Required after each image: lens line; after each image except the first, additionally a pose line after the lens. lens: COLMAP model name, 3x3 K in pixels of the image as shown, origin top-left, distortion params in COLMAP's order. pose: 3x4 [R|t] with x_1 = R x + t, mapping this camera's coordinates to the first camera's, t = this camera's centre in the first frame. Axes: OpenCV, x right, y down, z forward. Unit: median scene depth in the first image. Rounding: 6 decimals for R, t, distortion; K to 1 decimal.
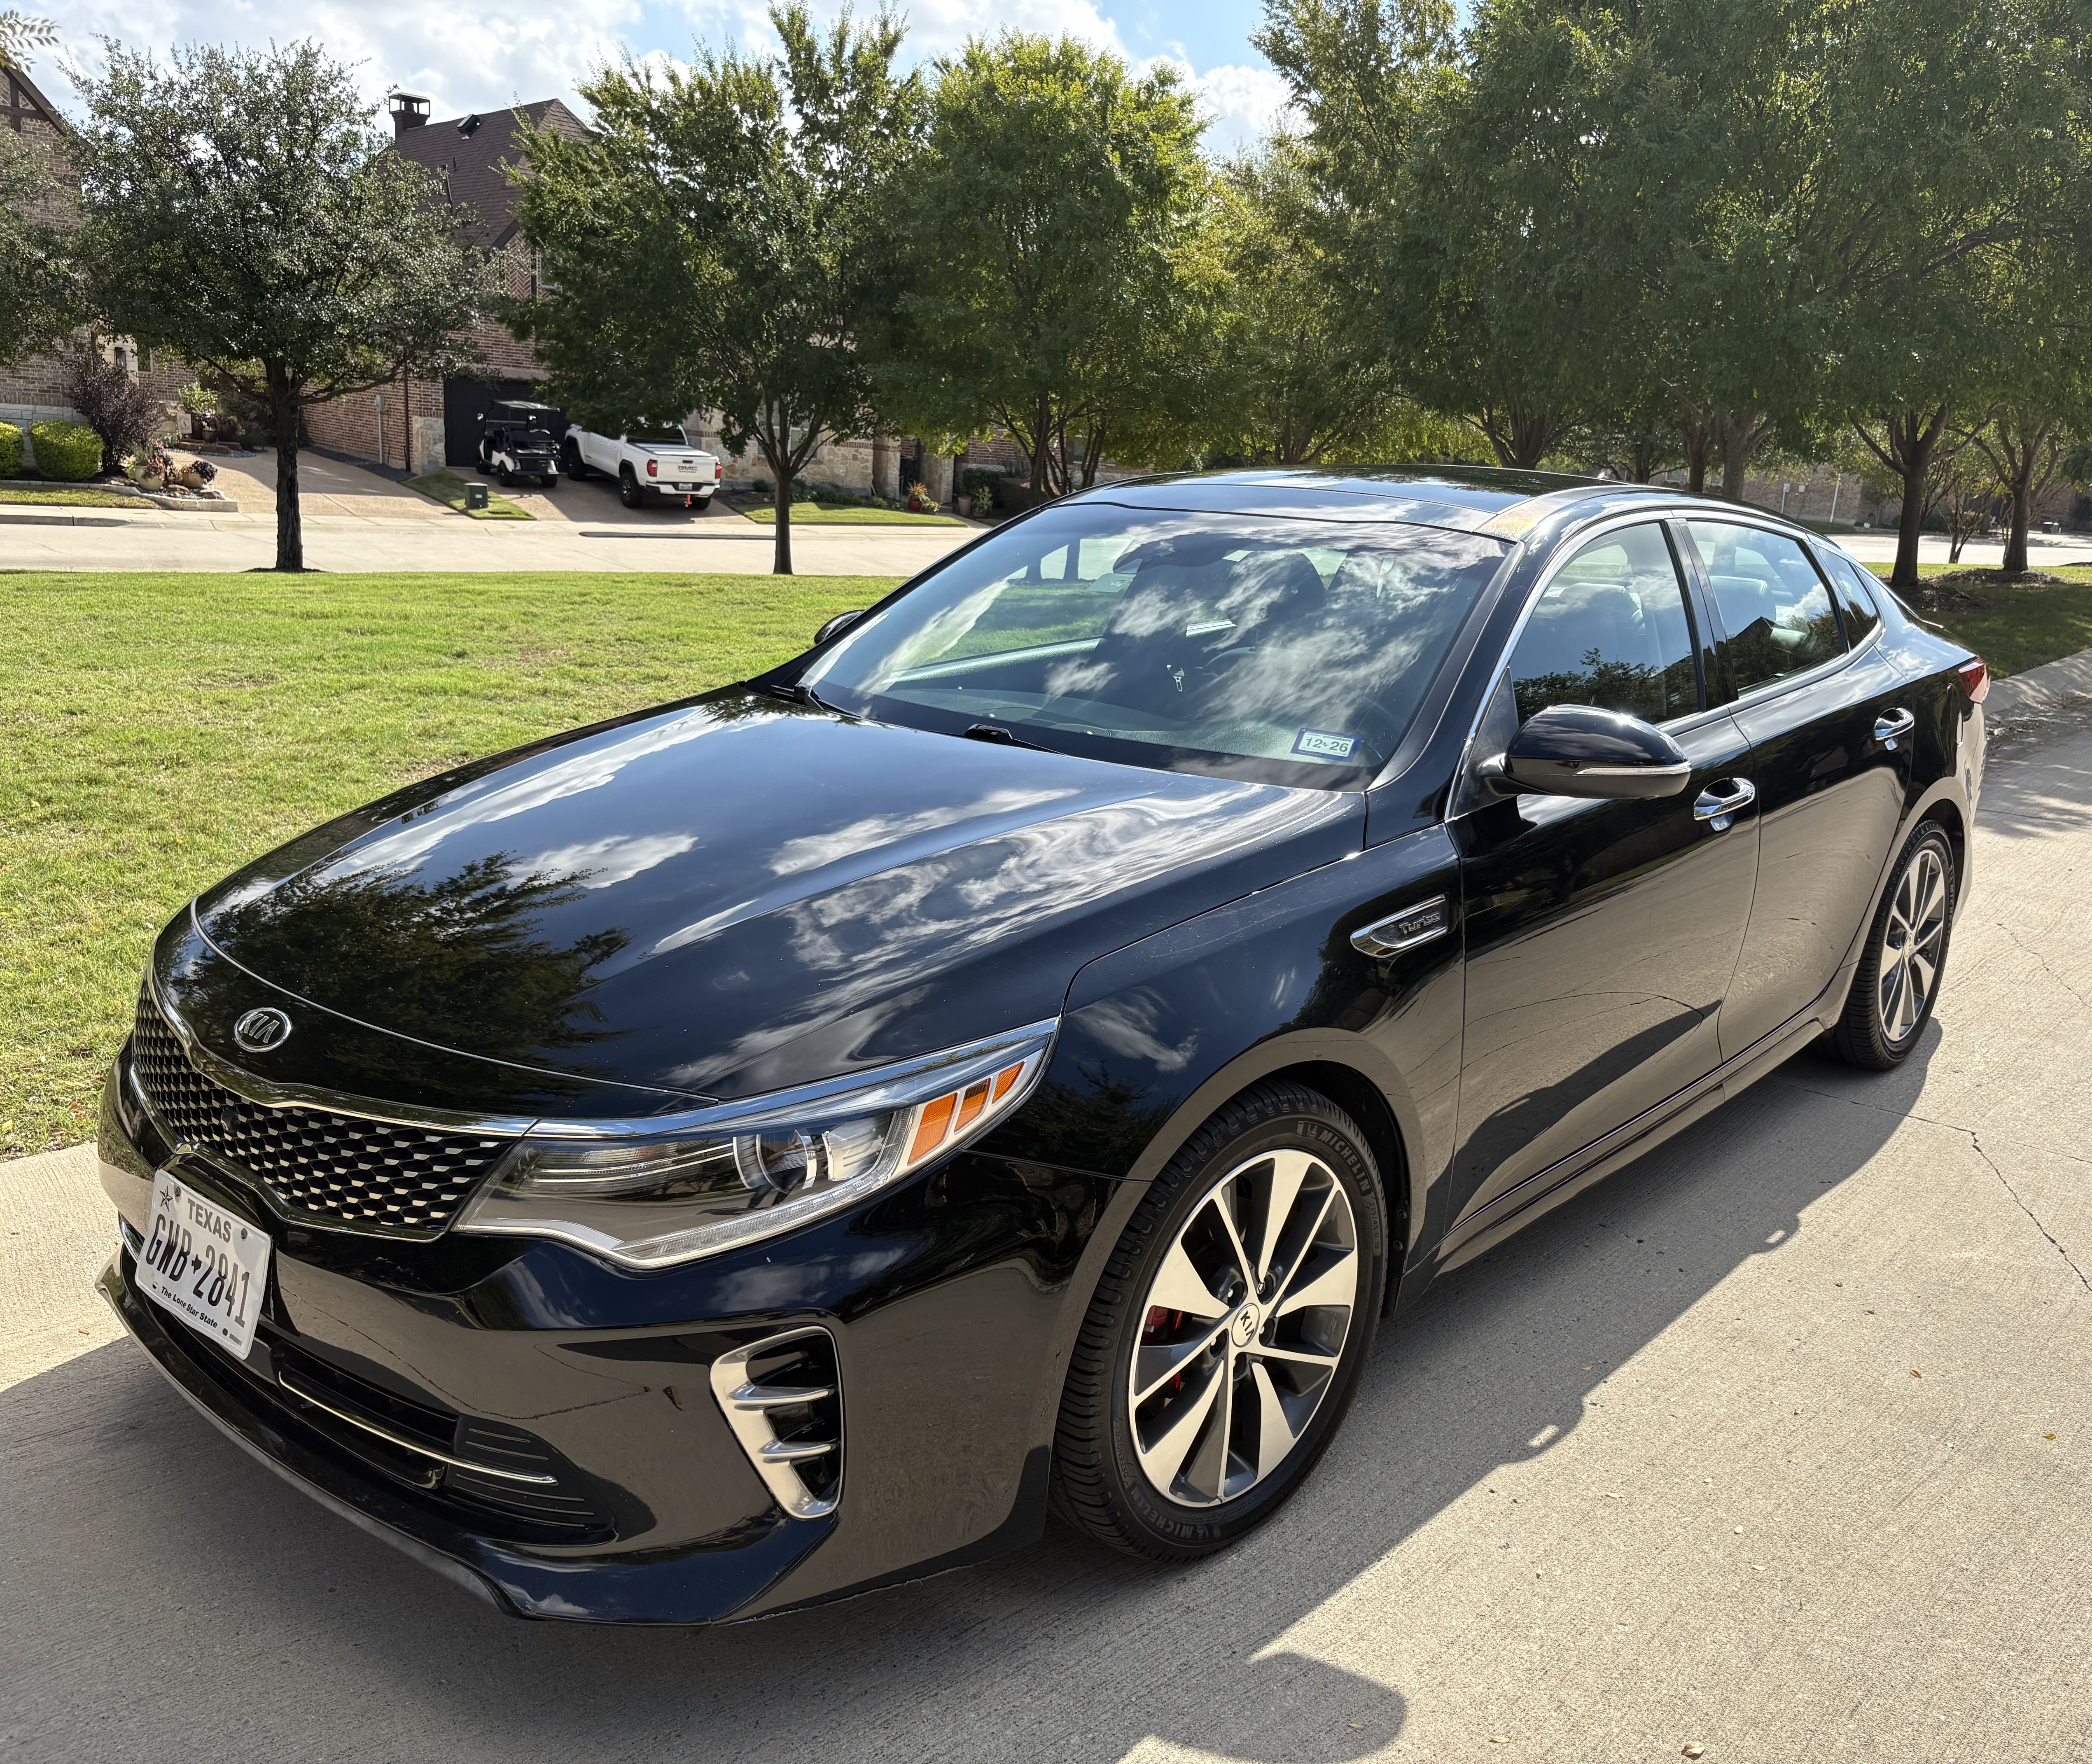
lens RADIAL K [[1777.4, 0, 1046.3], [0, 1777.4, 892.1], [0, 0, 1]] dist [0.013747, 0.007115]
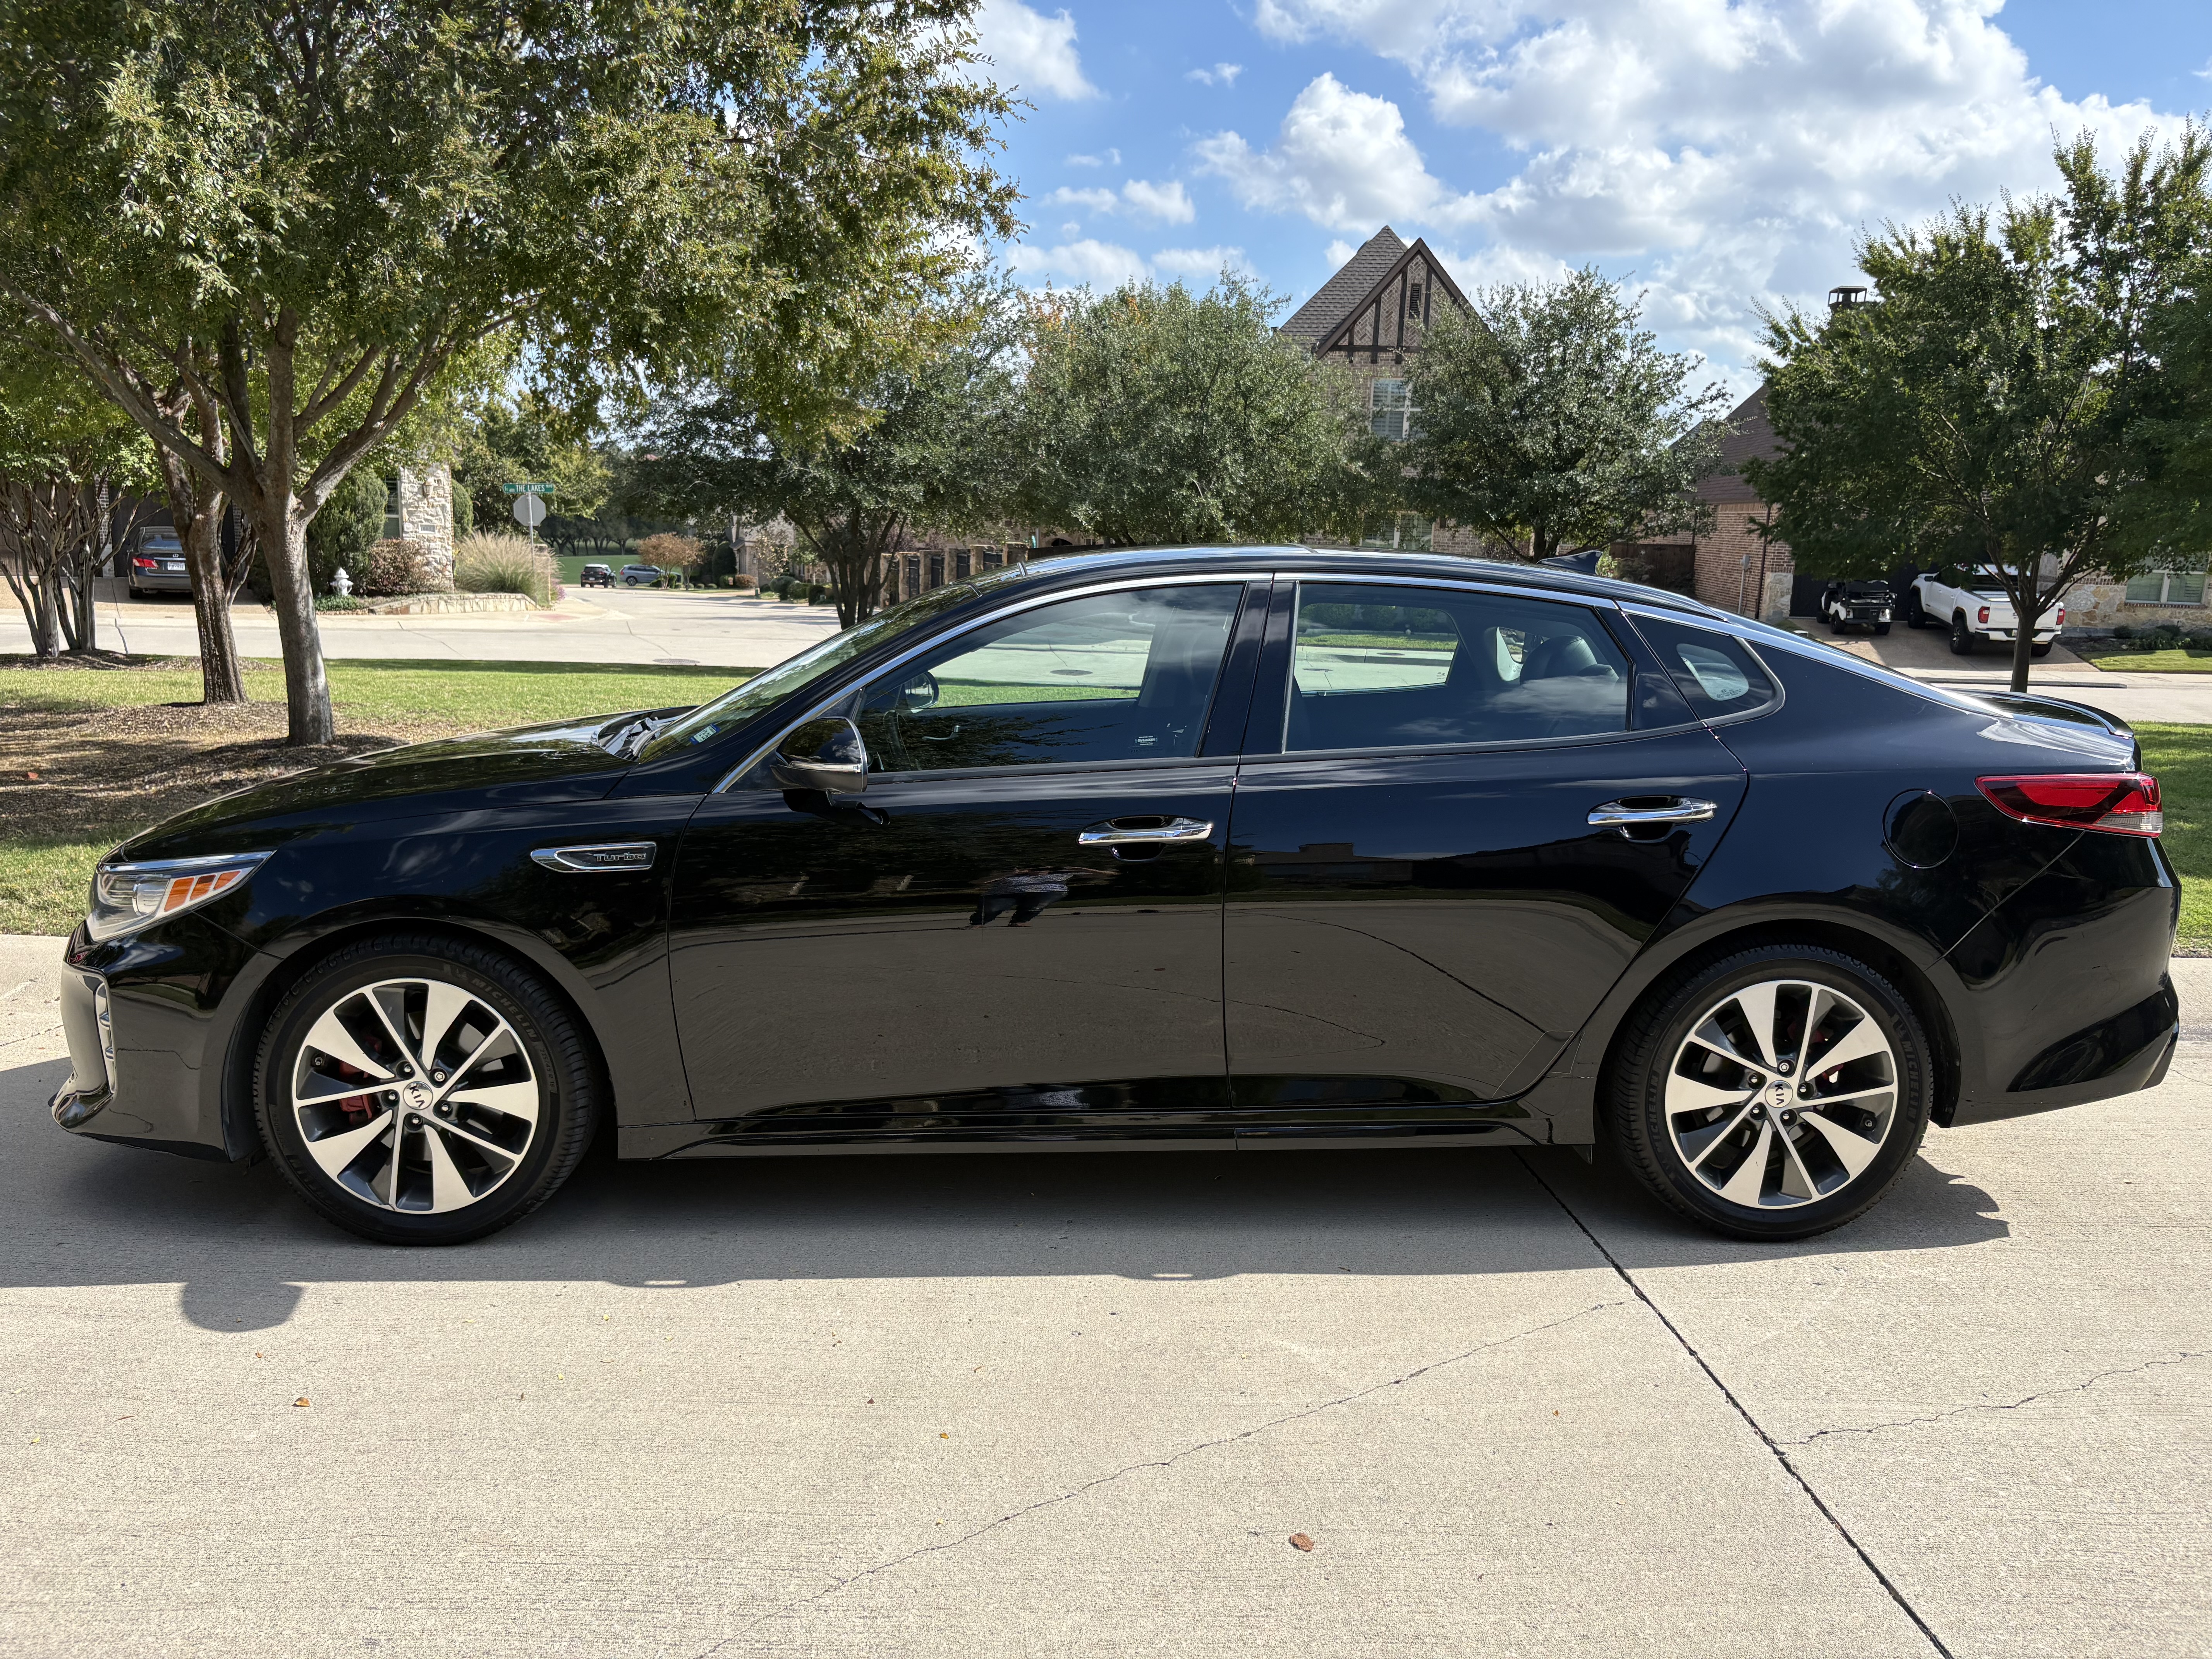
lens RADIAL K [[1663.3, 0, 1107.9], [0, 1663.3, 819.8], [0, 0, 1]] dist [0.009545, -0.003507]
pose [[0.677999, 0.077076, -0.731010, 0.192118], [-0.164376, 0.985201, -0.048579, -0.001466], [0.716448, 0.153097, 0.680635, 0.054838]]
